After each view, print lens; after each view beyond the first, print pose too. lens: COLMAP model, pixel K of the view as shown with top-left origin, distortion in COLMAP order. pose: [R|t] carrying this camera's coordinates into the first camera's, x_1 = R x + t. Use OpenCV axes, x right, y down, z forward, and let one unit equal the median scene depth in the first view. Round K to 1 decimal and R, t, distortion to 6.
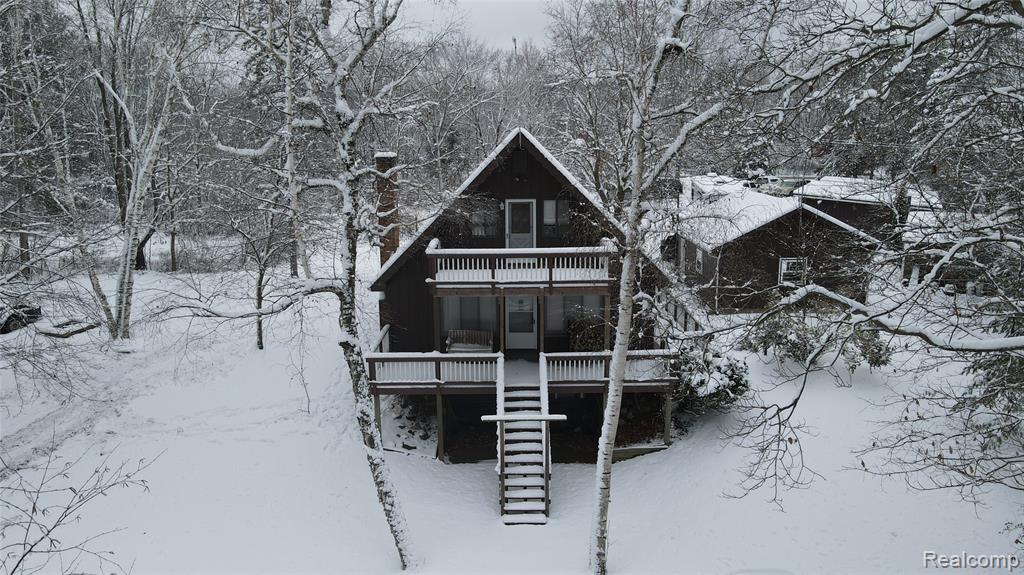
lens RADIAL K [[741.7, 0, 512.0], [0, 741.7, 287.5], [0, 0, 1]] dist [0.001730, 0.043663]
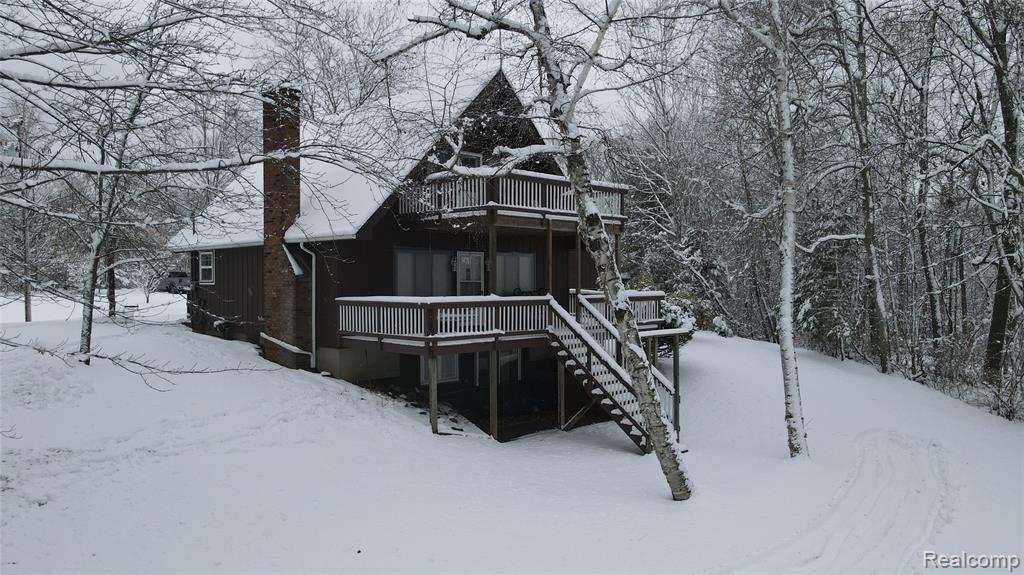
lens RADIAL K [[741.7, 0, 512.0], [0, 741.7, 287.5], [0, 0, 1]] dist [0.001730, 0.043663]
pose [[0.696173, 0.002936, 0.717869, -0.671127], [0.139739, 0.980309, -0.139525, 0.194916], [-0.704143, 0.197448, 0.682054, 0.433771]]
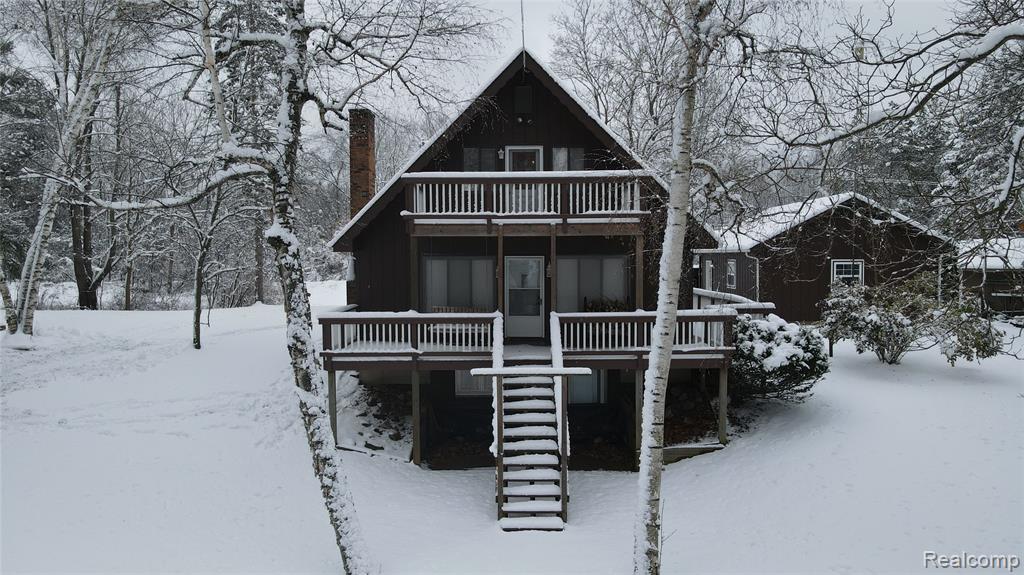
lens RADIAL K [[741.7, 0, 512.0], [0, 741.7, 287.5], [0, 0, 1]] dist [0.001730, 0.043663]
pose [[0.999984, 0.004822, 0.003068, -0.004120], [-0.004265, 0.986953, -0.160950, 0.184182], [-0.003804, 0.160935, 0.986958, 0.253889]]
